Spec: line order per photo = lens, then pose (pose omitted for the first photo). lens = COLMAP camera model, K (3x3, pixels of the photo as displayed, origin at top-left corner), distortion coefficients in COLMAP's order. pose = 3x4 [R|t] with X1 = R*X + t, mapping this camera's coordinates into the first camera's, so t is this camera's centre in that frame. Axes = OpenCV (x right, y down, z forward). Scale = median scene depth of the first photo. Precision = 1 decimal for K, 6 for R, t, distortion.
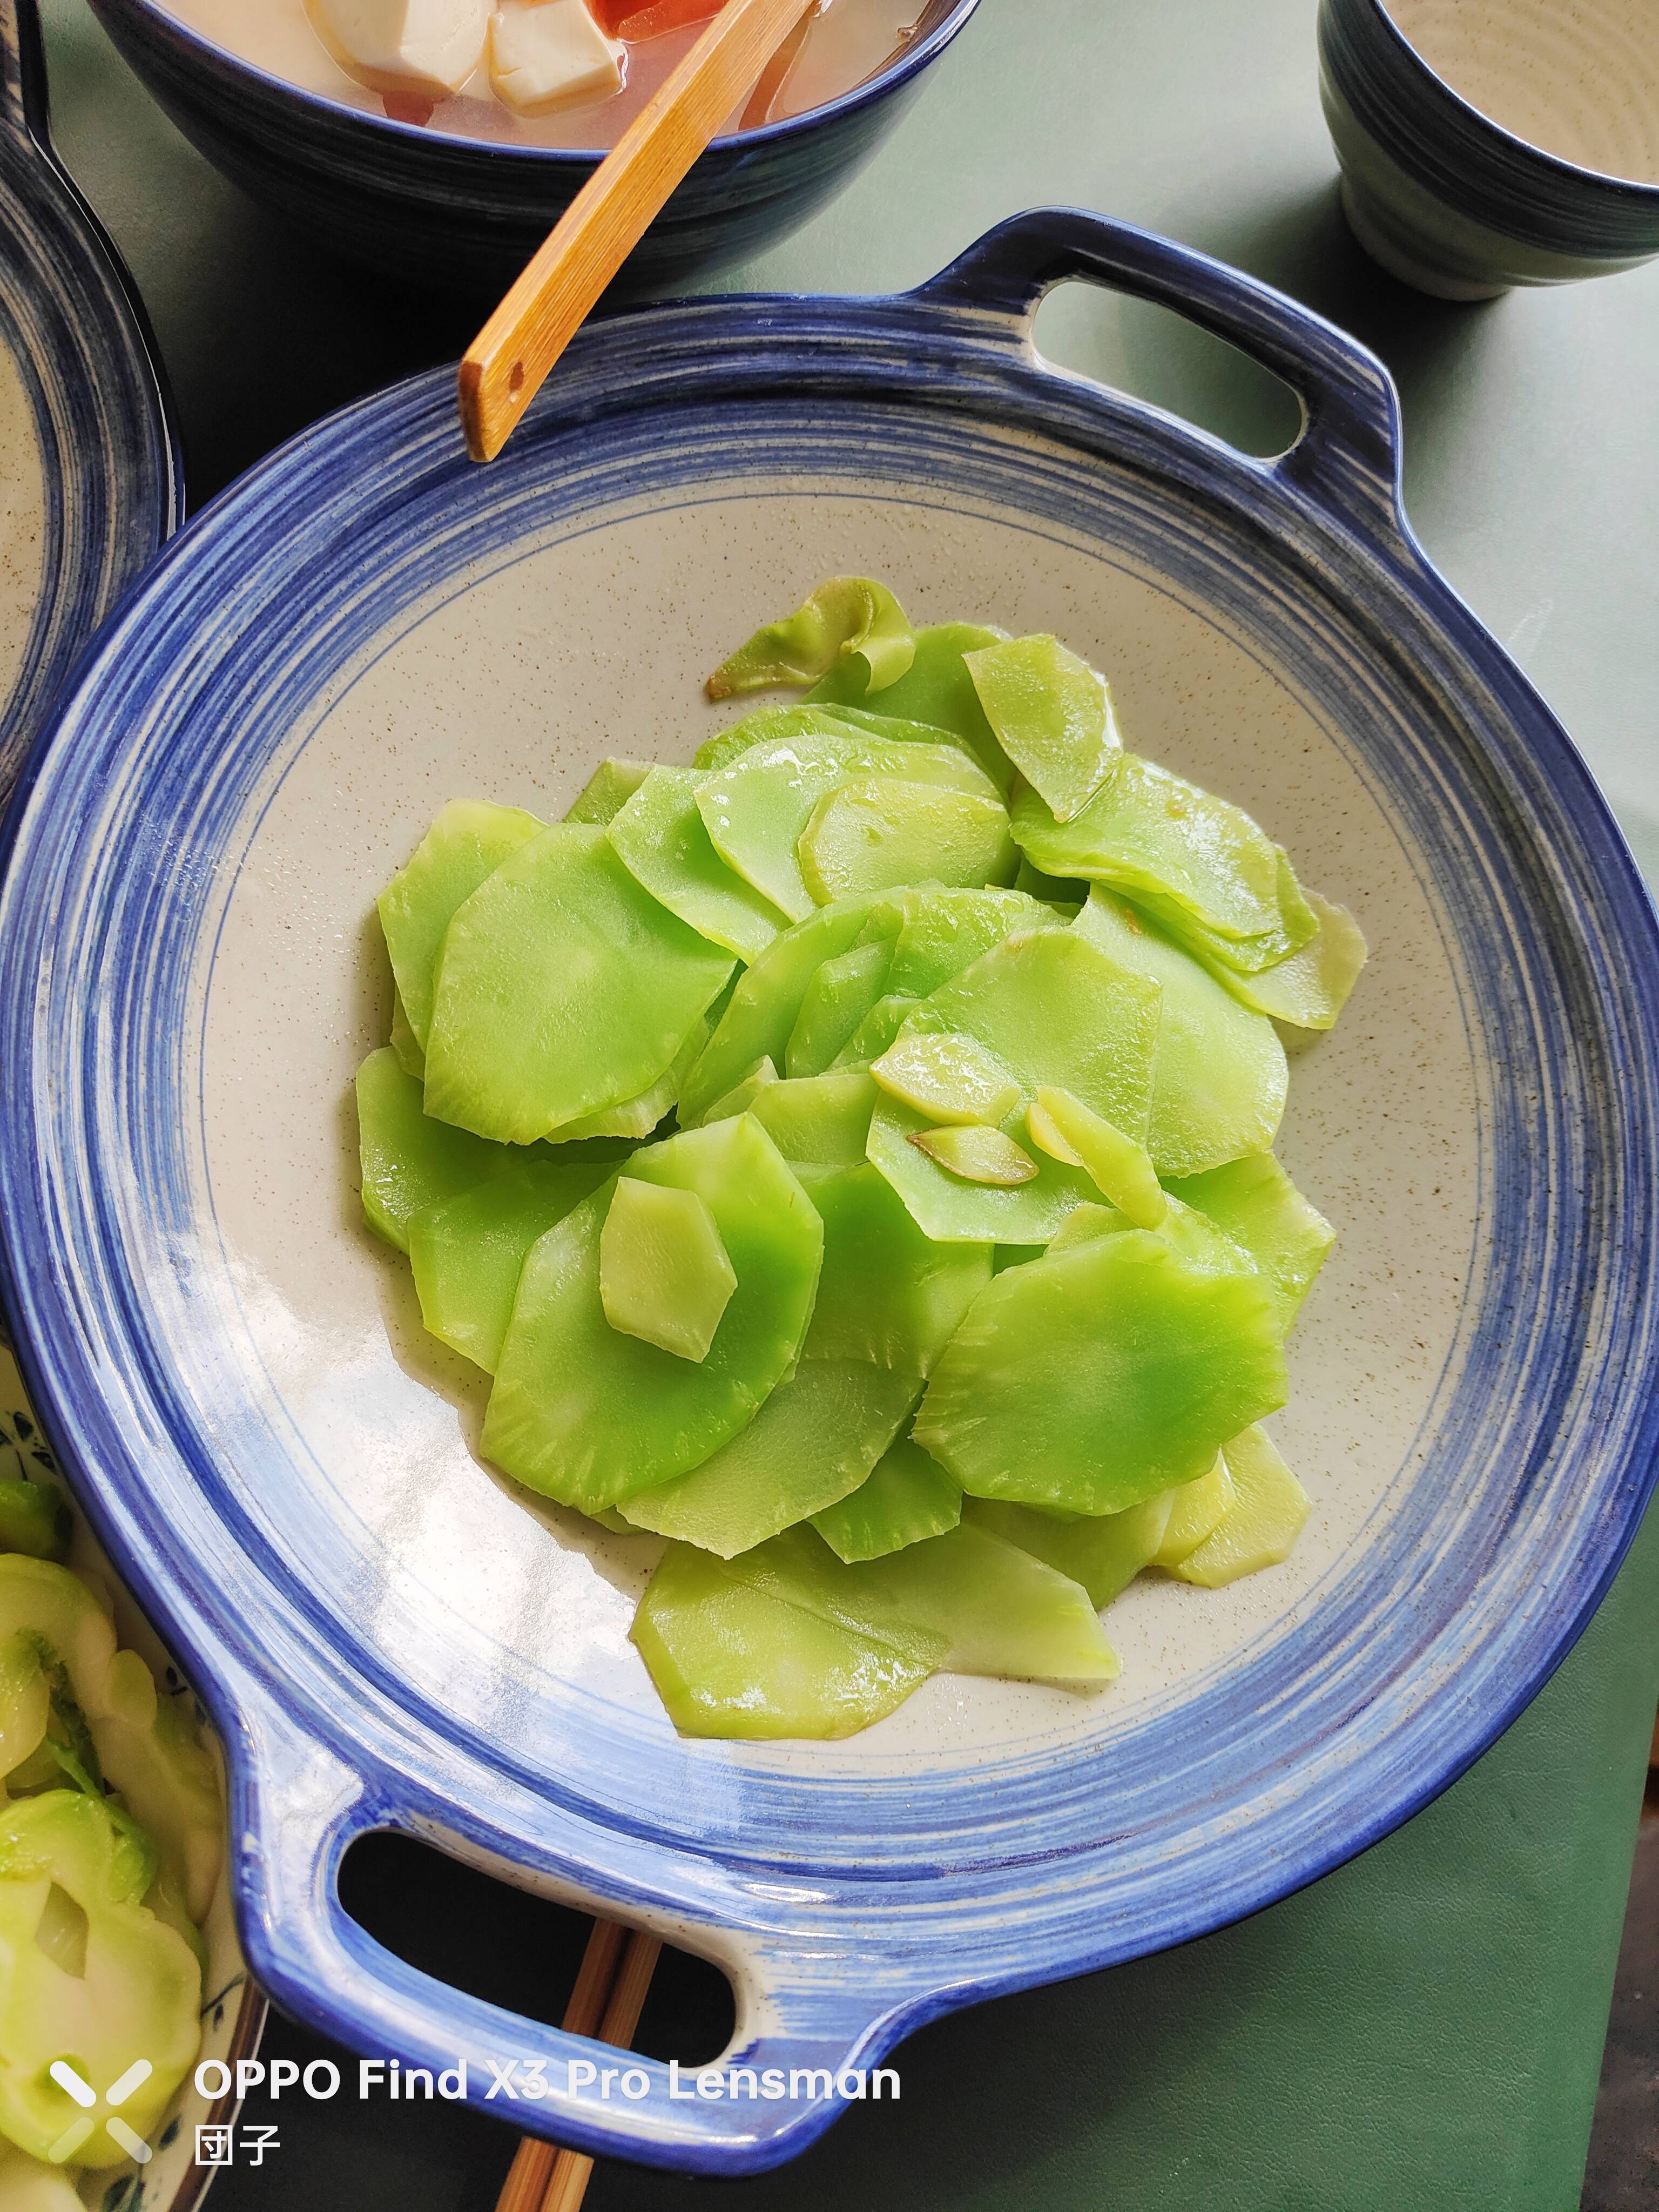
lens RADIAL K [[1775.8, 0, 825.5], [0, 1775.8, 1052.5], [0, 0, 1]] dist [-0.004195, -0.003928]
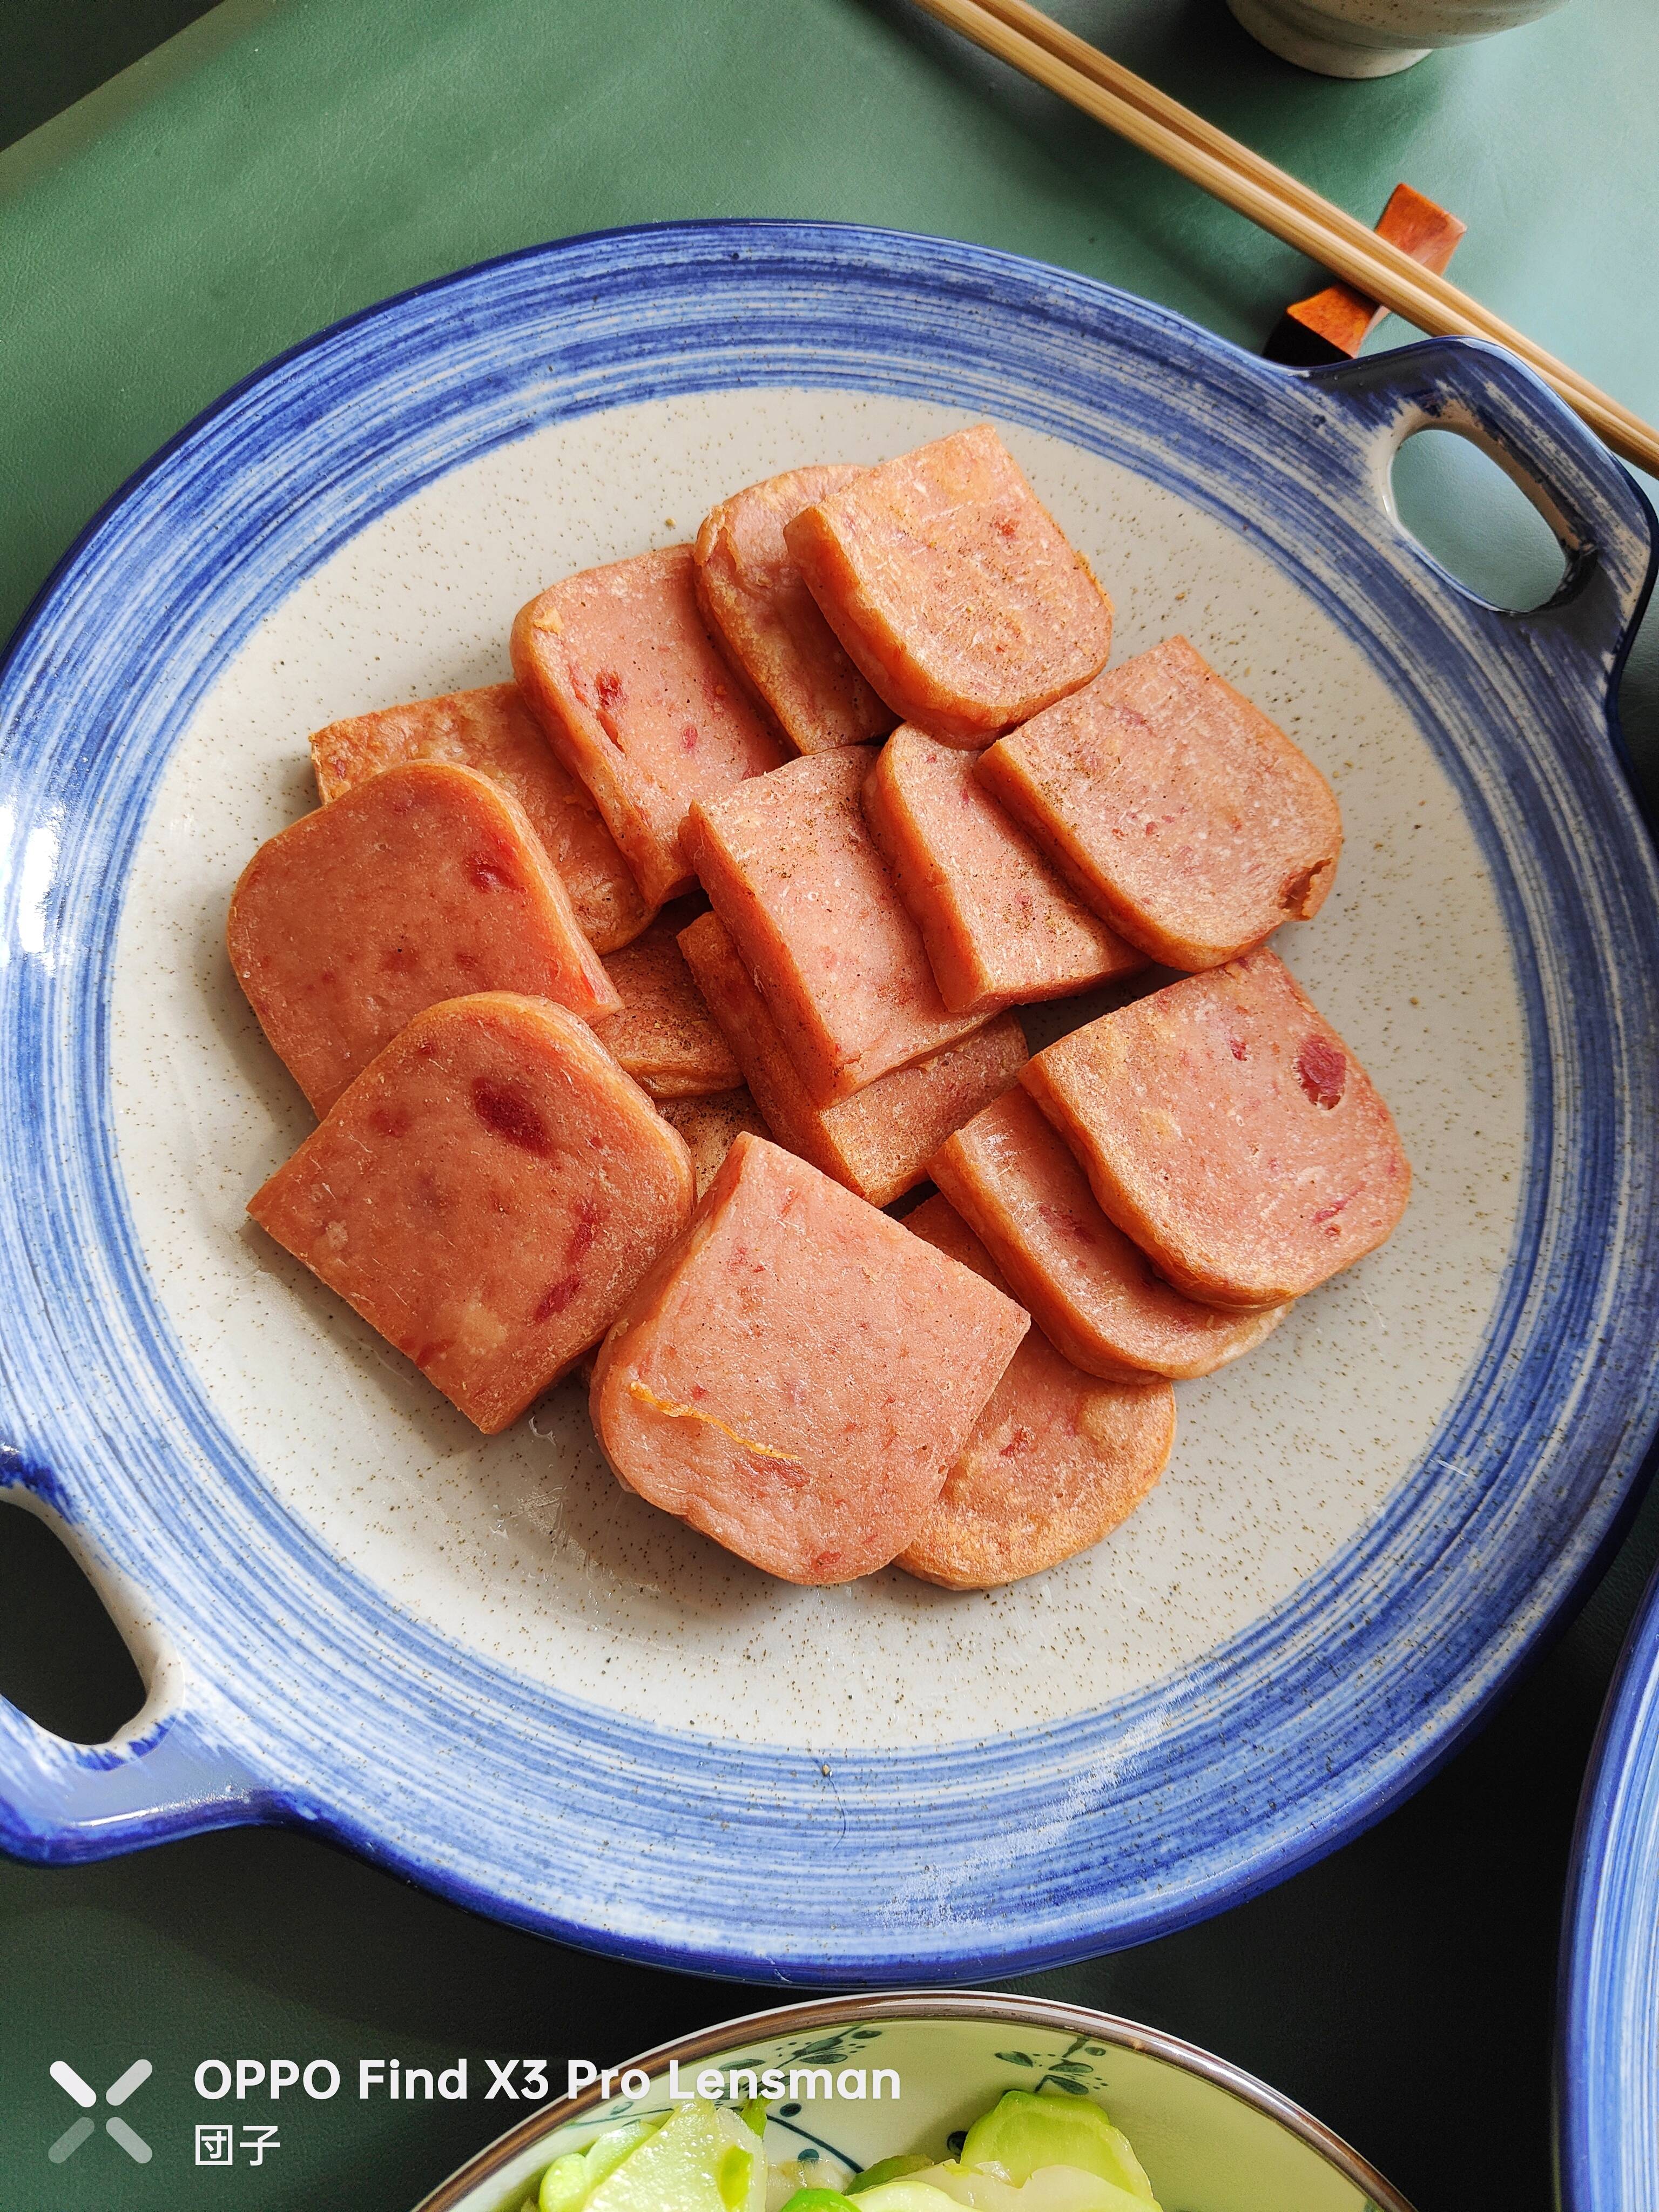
lens RADIAL K [[1786.4, 0, 870.9], [0, 1786.4, 1077.3], [0, 0, 1]] dist [-0.011141, -0.002875]
pose [[0.939574, 0.312959, -0.138768, -0.637394], [-0.314448, 0.949203, 0.011632, -0.249377], [0.135359, 0.032706, 0.990257, 0.082572]]
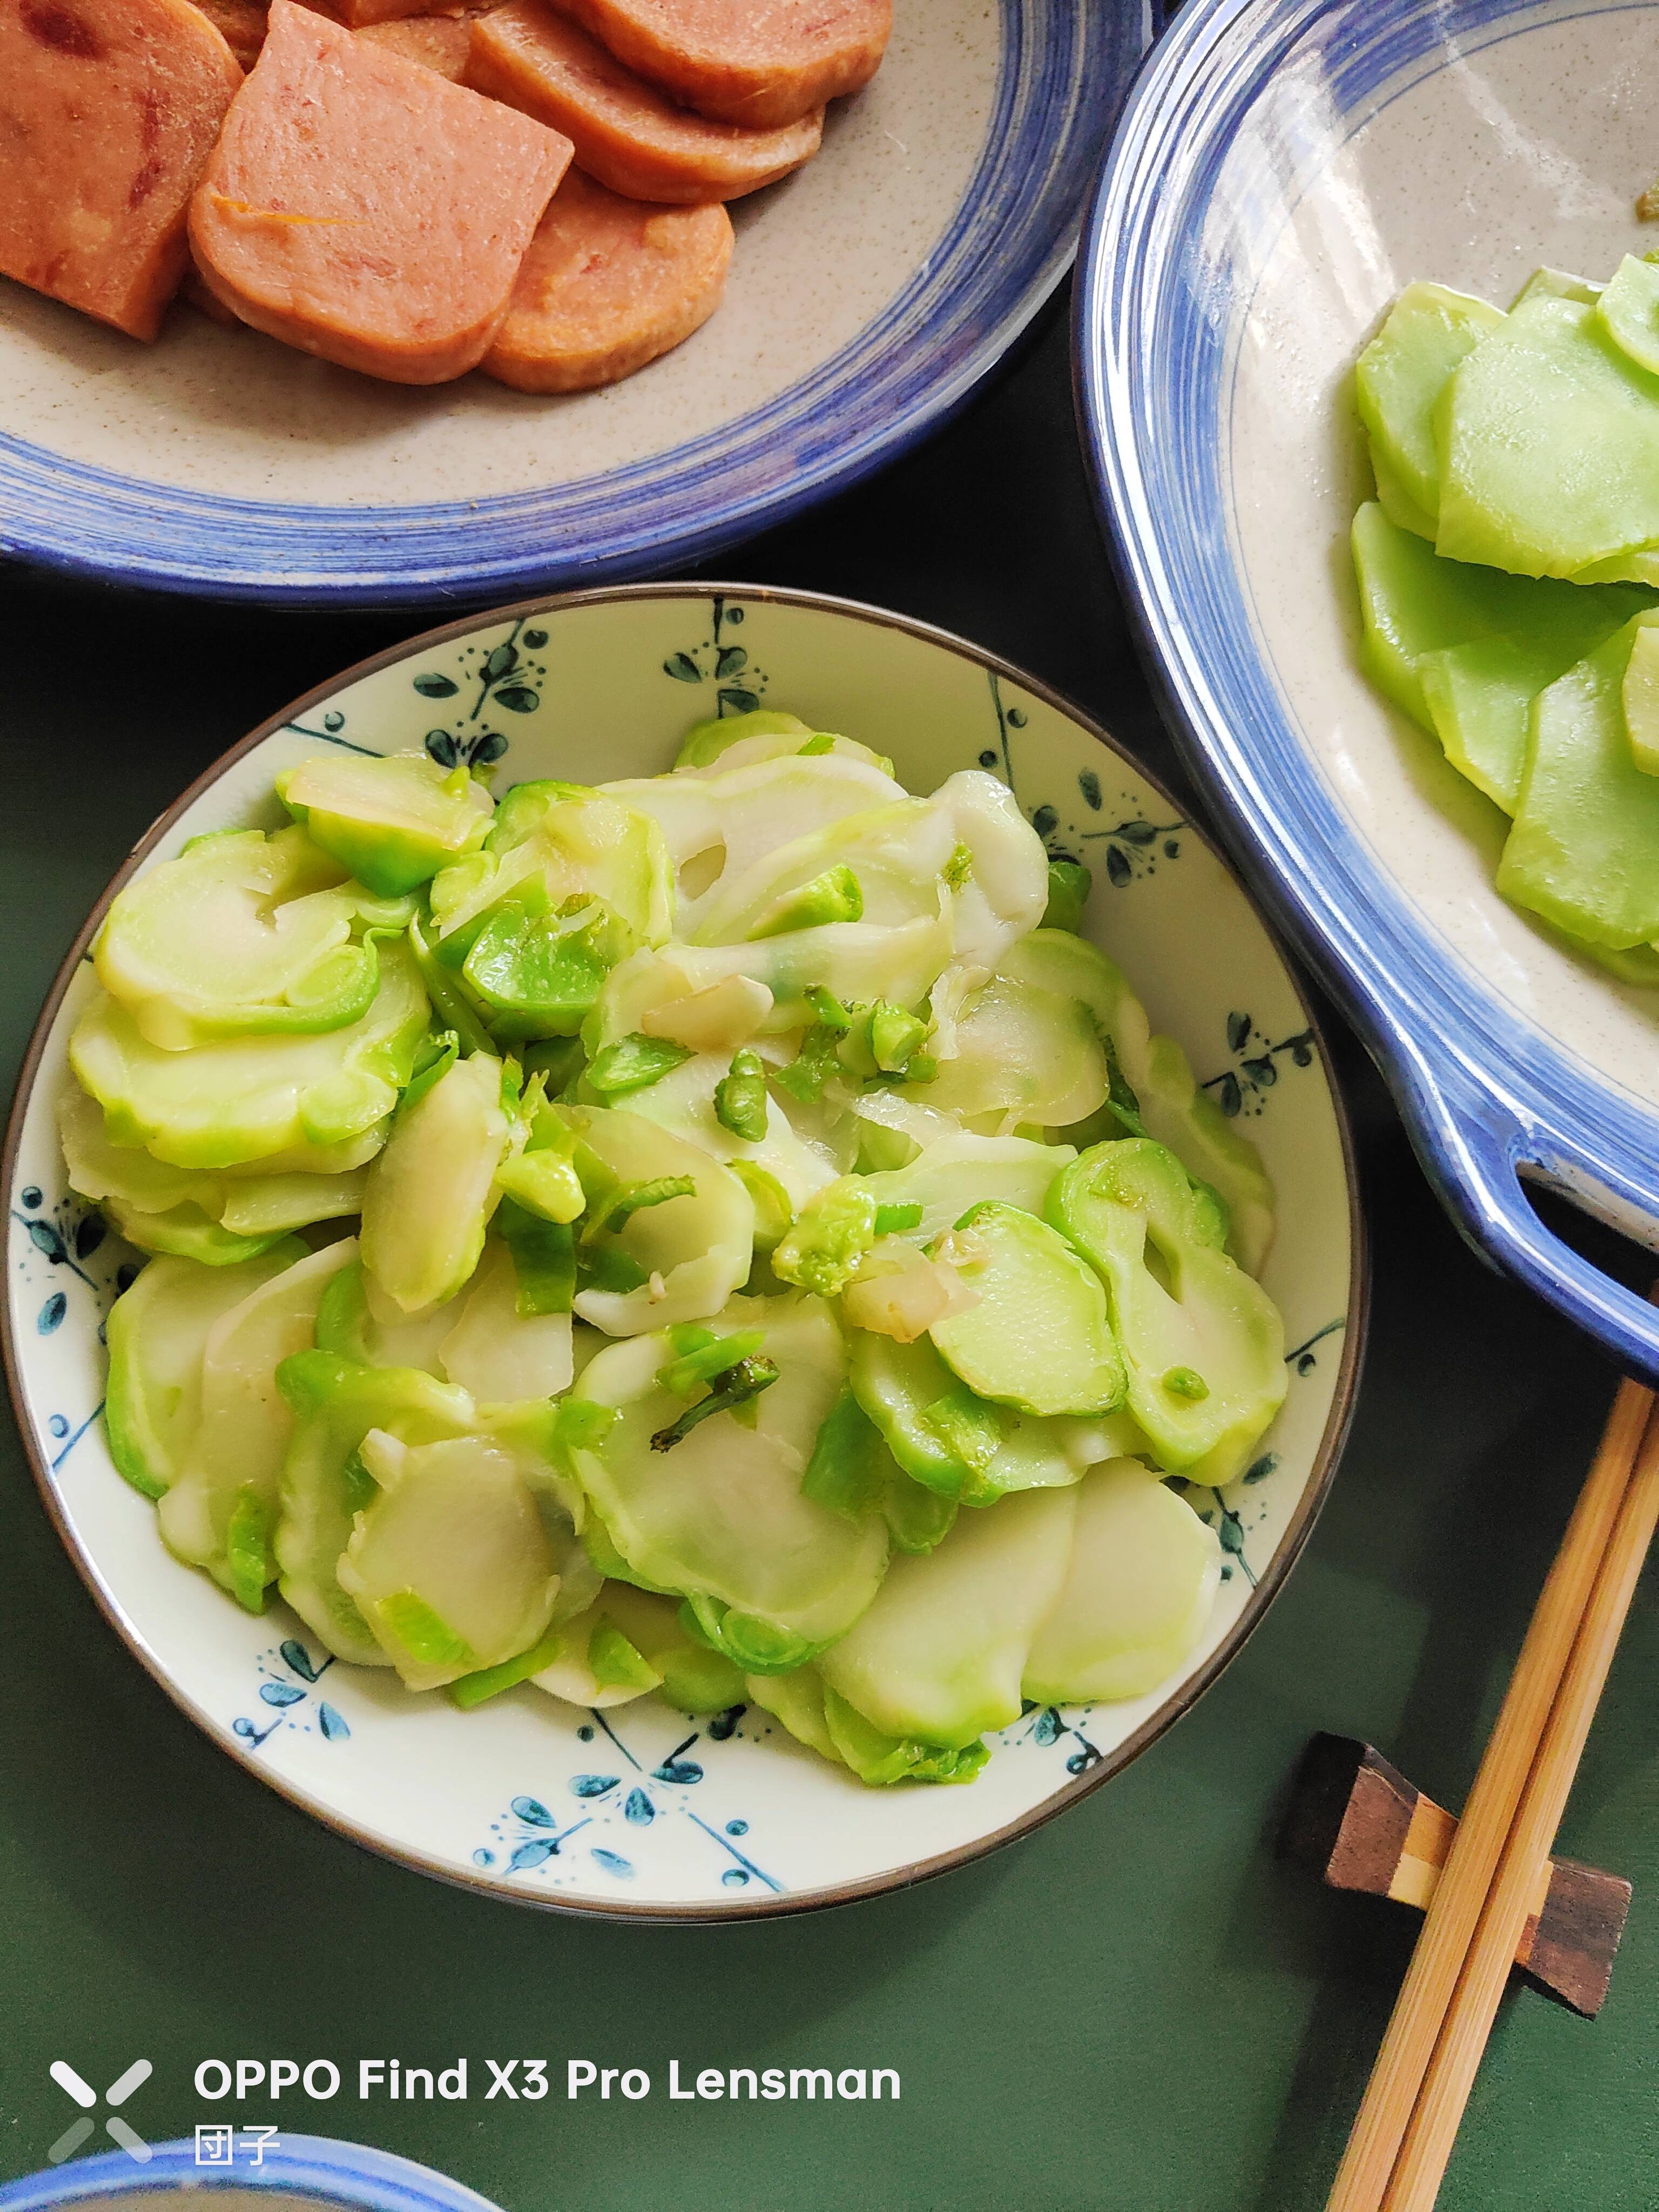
lens RADIAL K [[1786.4, 0, 870.9], [0, 1786.4, 1077.3], [0, 0, 1]] dist [-0.011141, -0.002875]
pose [[0.993059, 0.069640, -0.094782, -0.376884], [-0.066856, 0.997242, 0.032238, 0.276057], [0.096766, -0.025677, 0.994976, -0.012256]]
